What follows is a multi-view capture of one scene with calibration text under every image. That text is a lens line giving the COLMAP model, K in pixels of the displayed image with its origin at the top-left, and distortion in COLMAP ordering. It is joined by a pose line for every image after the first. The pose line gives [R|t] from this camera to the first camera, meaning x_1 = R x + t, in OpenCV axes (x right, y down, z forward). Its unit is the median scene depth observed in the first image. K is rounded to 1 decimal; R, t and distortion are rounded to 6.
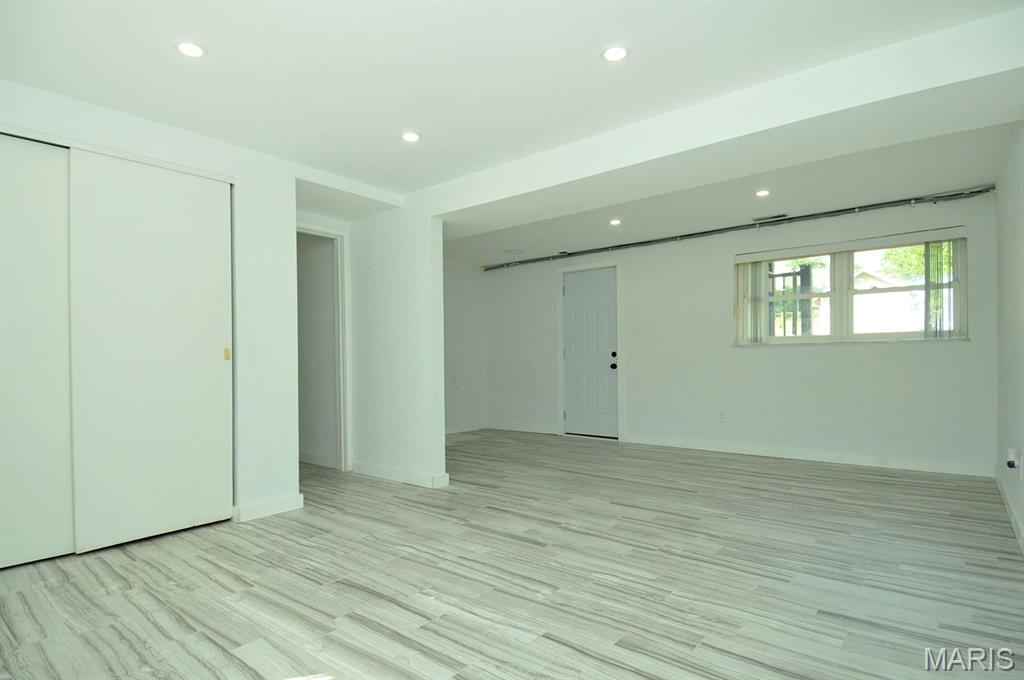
lens RADIAL K [[534.4, 0, 514.7], [0, 534.4, 362.7], [0, 0, 1]] dist [0.056703, -0.055845]
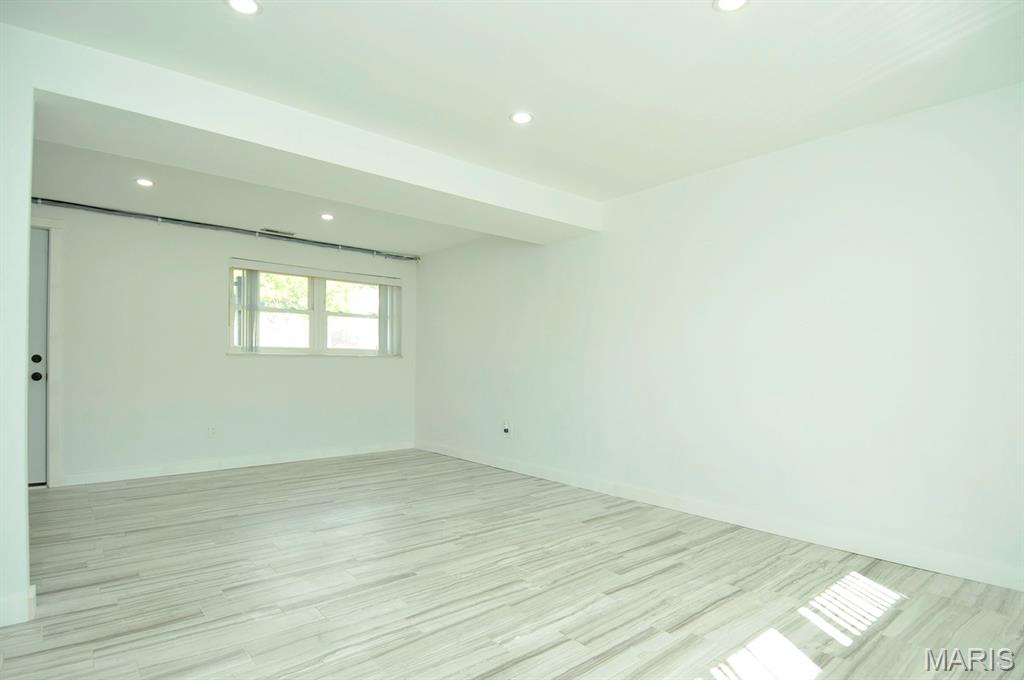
lens RADIAL K [[534.4, 0, 514.7], [0, 534.4, 362.7], [0, 0, 1]] dist [0.056703, -0.055845]
pose [[0.184692, 0.017836, 0.982635, -0.811688], [-0.004356, 0.999840, -0.017330, -0.003967], [-0.982787, -0.001080, 0.184740, 0.653540]]
